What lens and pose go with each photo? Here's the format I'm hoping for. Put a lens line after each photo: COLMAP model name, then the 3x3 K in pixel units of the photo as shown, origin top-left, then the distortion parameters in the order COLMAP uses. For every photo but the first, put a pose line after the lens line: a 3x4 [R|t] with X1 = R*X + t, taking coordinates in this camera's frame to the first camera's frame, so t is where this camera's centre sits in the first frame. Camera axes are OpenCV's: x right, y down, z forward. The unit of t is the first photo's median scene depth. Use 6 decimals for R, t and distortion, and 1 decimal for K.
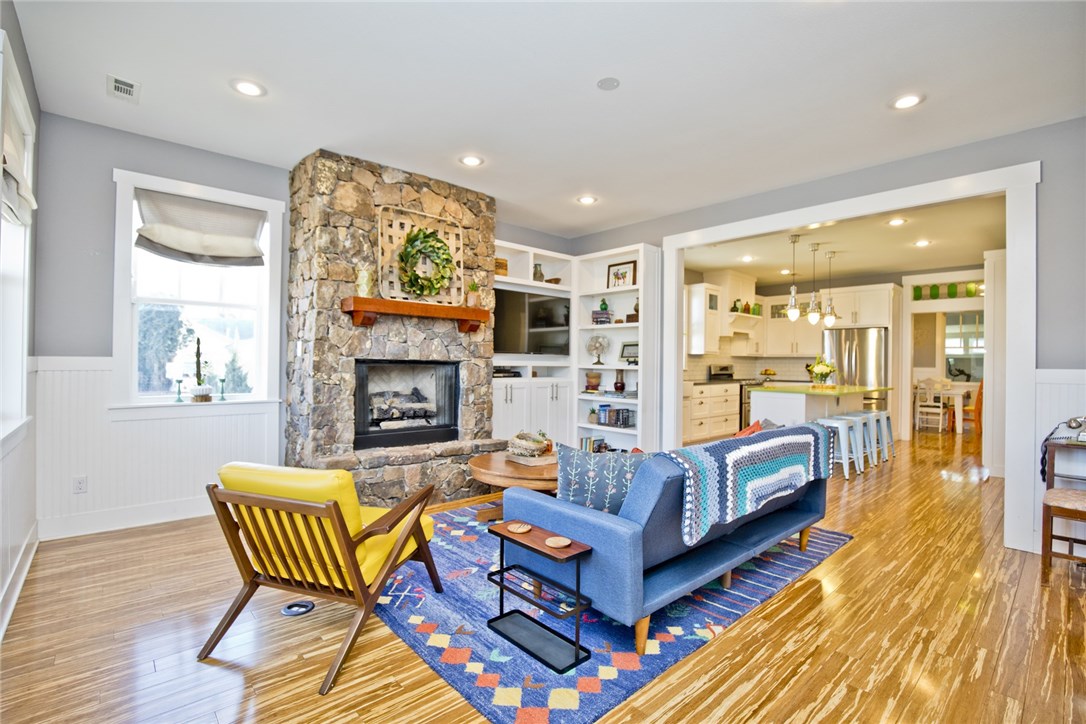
lens RADIAL K [[496.0, 0, 553.5], [0, 496.0, 362.4], [0, 0, 1]] dist [-0.028297, 0.001040]
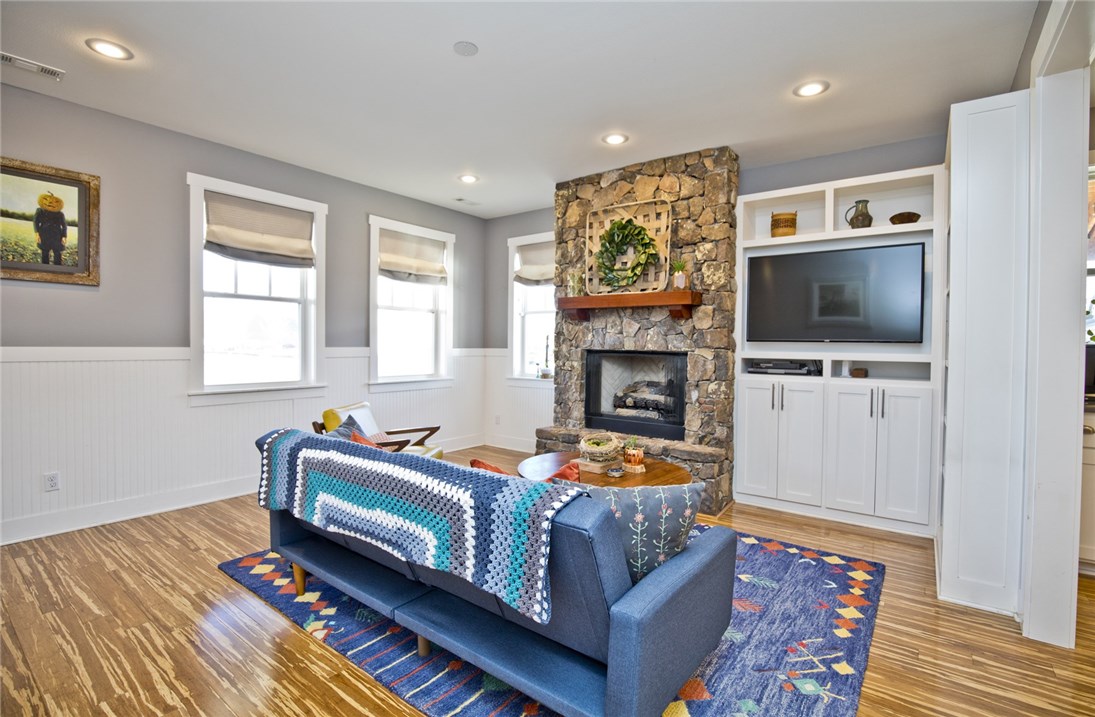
lens RADIAL K [[499.6, 0, 547.5], [0, 499.6, 358.5], [0, 0, 1]] dist [-0.022649, -0.000181]
pose [[0.185396, 0.015677, -0.982539, 0.698230], [-0.007789, 0.999865, 0.014484, -0.002108], [0.982633, 0.004967, 0.185493, 0.651273]]
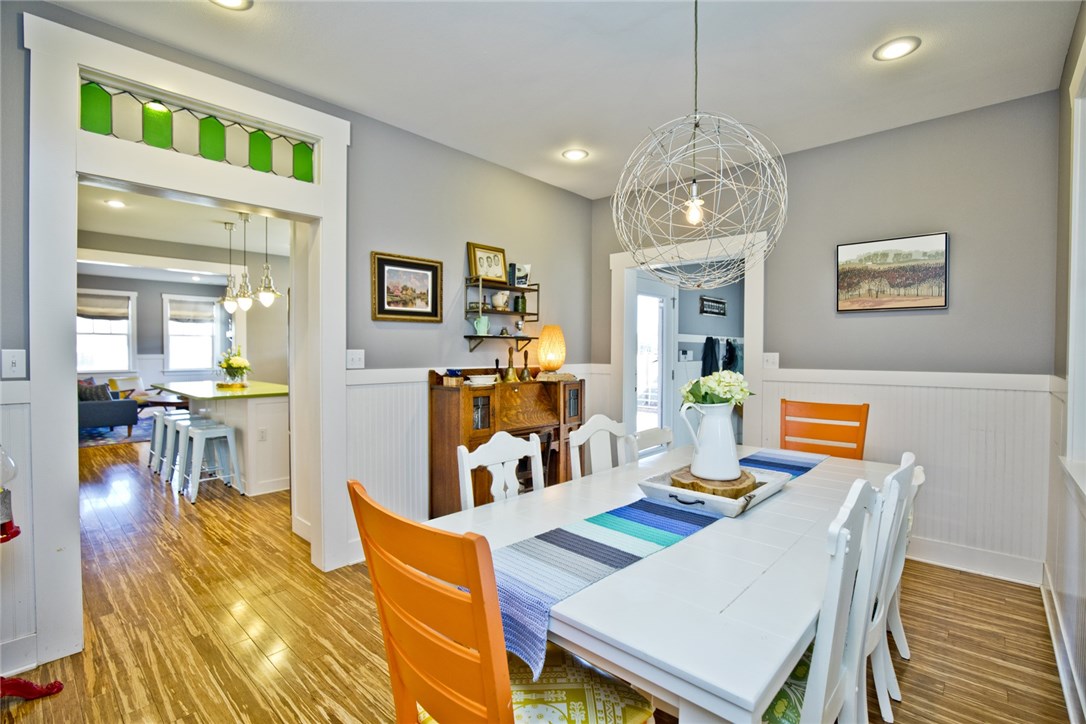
lens RADIAL K [[496.0, 0, 553.5], [0, 496.0, 362.4], [0, 0, 1]] dist [-0.028297, 0.001040]
pose [[0.097596, 0.012668, -0.995145, 2.537518], [-0.003573, 0.999917, 0.012378, -0.005196], [0.995220, 0.002347, 0.097633, 2.615019]]
